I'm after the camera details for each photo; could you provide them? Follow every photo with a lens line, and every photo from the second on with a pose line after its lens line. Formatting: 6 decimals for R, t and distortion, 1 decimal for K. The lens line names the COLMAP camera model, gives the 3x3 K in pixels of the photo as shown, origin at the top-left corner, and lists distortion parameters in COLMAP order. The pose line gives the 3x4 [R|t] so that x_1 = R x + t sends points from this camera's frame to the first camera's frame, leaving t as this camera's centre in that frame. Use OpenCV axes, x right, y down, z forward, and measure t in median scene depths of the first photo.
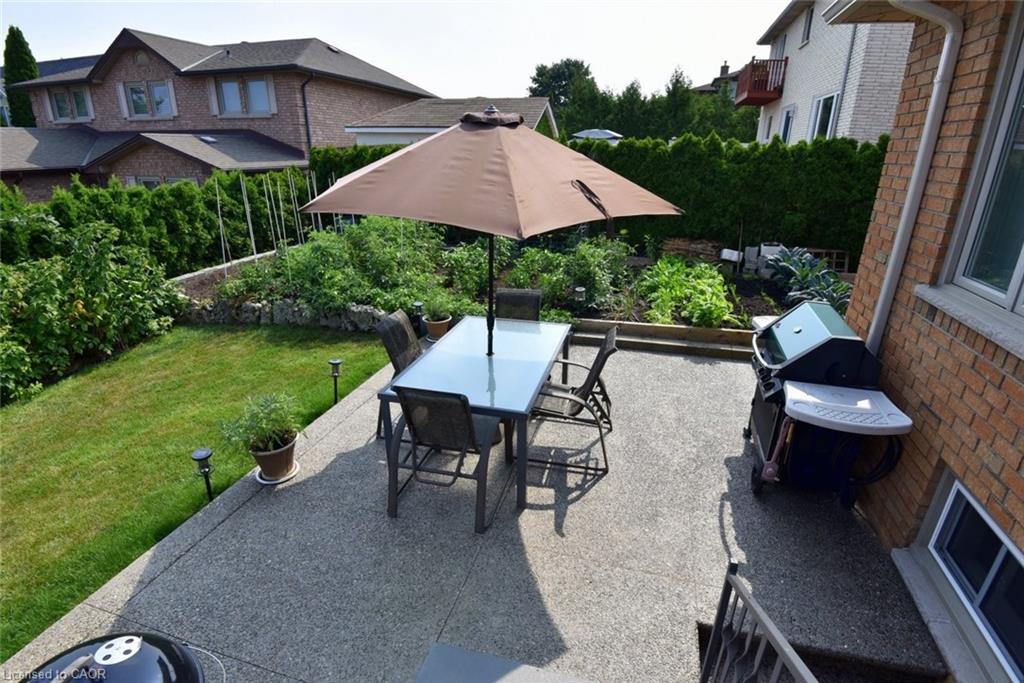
lens RADIAL K [[490.0, 0, 512.0], [0, 490.0, 341.5], [0, 0, 1]] dist [-0.047835, 0.000251]
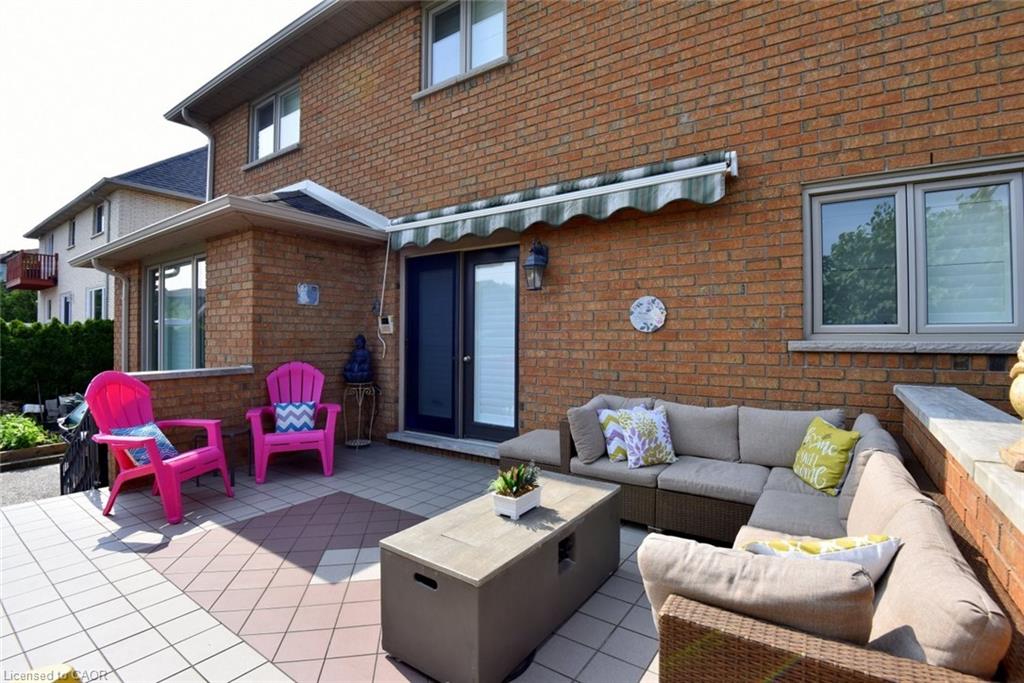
lens RADIAL K [[490.0, 0, 512.0], [0, 490.0, 341.5], [0, 0, 1]] dist [-0.047835, 0.000251]
pose [[0.330552, -0.014586, 0.943675, -0.261046], [0.343389, 0.933208, -0.105859, 0.208241], [-0.879101, 0.359039, 0.313483, -0.509331]]
